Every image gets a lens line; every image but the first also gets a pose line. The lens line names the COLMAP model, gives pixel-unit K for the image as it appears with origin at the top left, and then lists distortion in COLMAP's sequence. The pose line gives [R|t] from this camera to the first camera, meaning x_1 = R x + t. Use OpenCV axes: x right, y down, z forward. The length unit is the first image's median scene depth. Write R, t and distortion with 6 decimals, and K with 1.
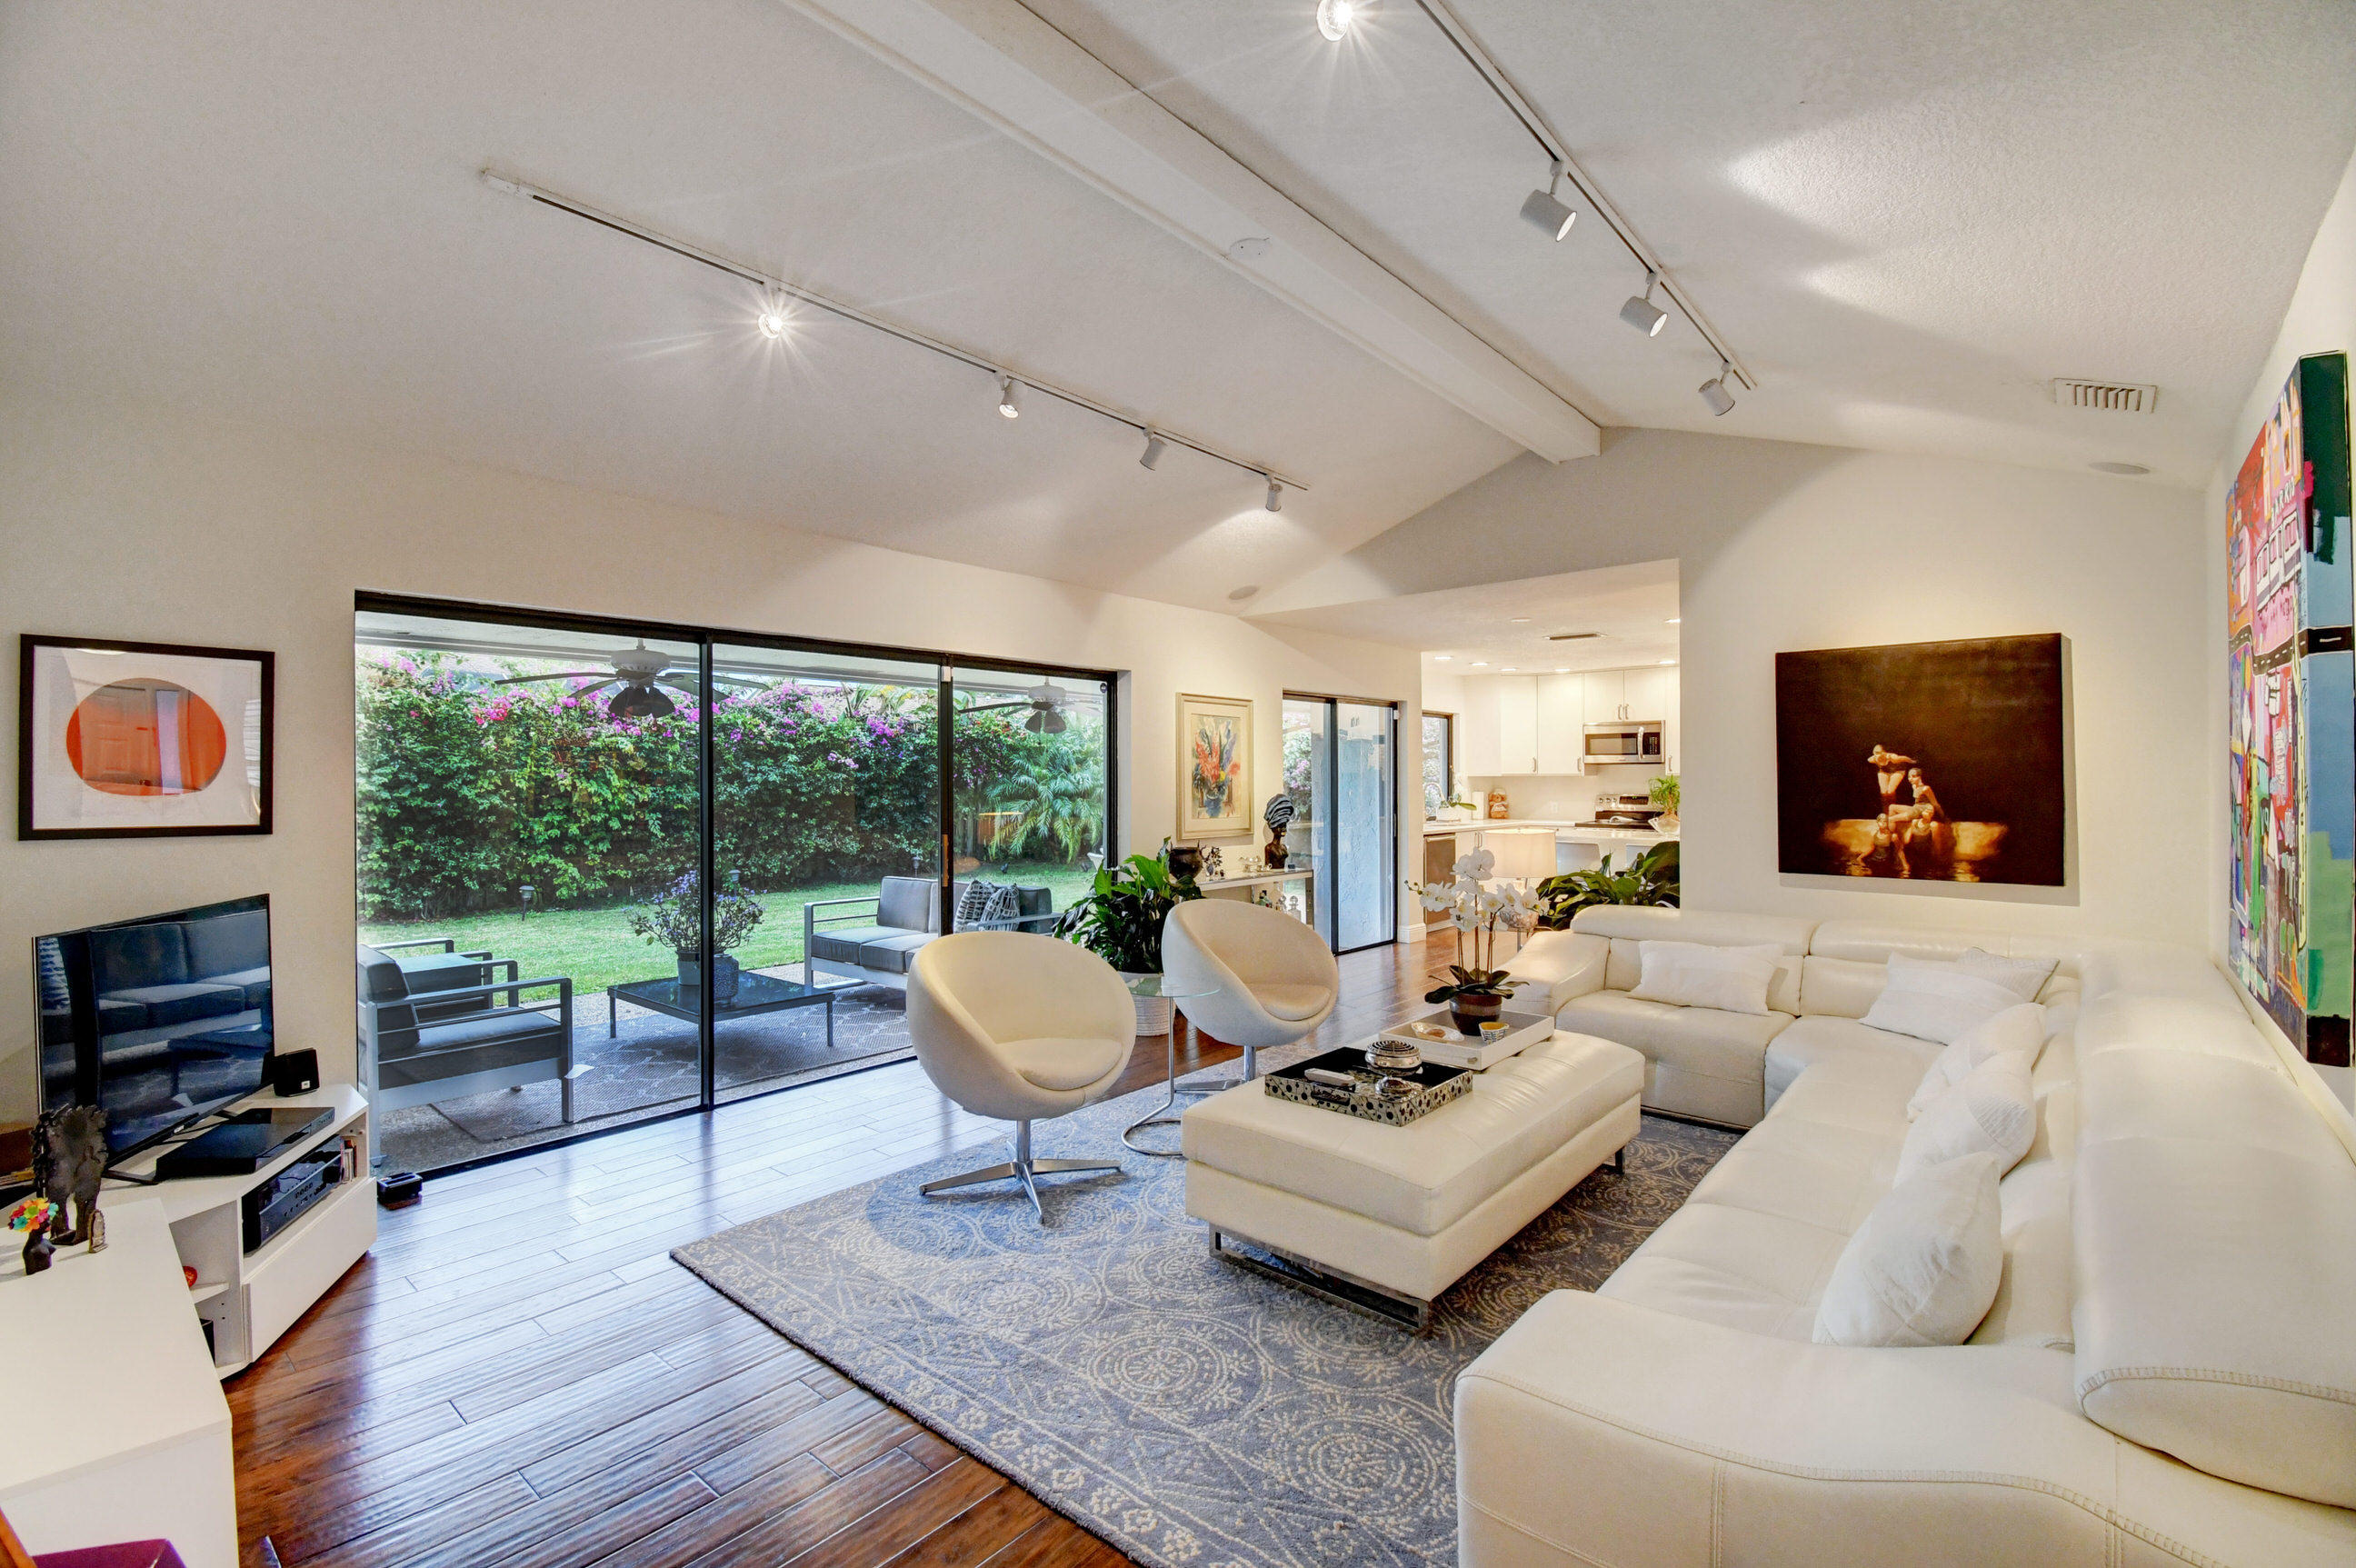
lens RADIAL K [[1063.6, 0, 1181.9], [0, 1063.6, 789.9], [0, 0, 1]] dist [0.005210, -0.000812]
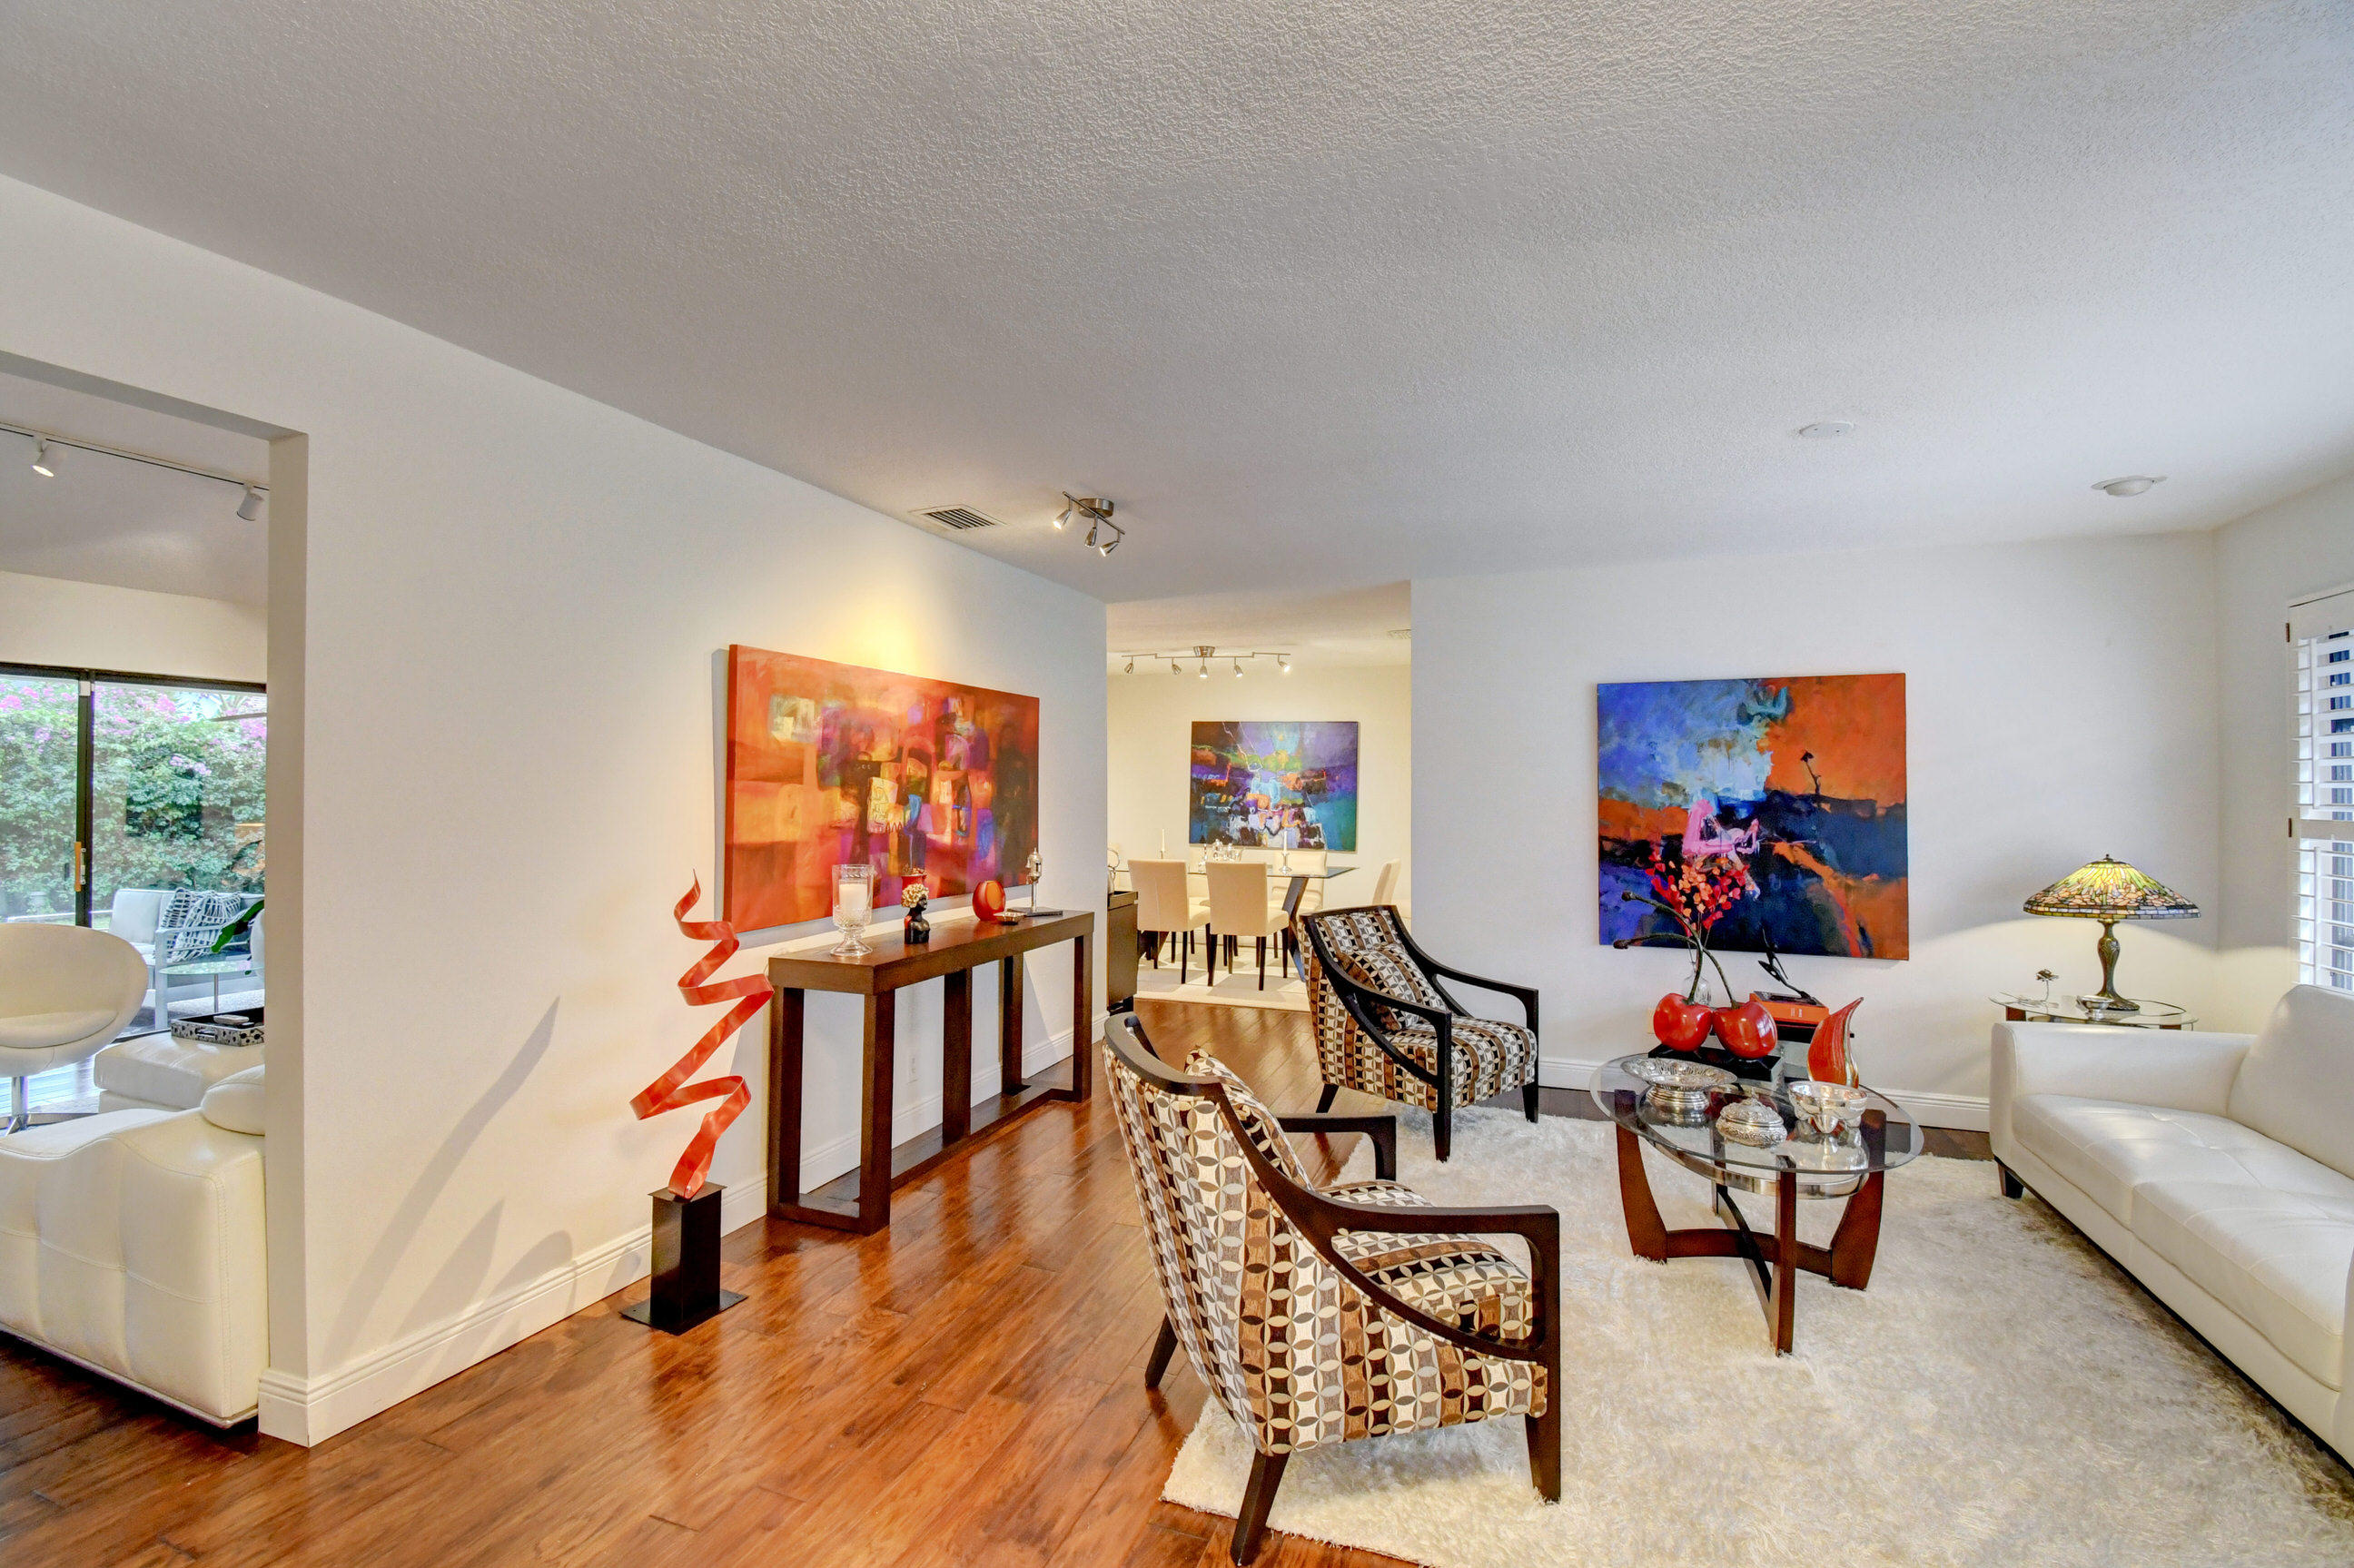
lens RADIAL K [[1062.5, 0, 1168.0], [0, 1062.5, 778.9], [0, 0, 1]] dist [0.005210, -0.000812]
pose [[0.936485, 0.007594, 0.350625, 0.137738], [-0.000640, 0.999801, -0.019945, 0.000124], [-0.350707, 0.018454, 0.936303, -0.120559]]
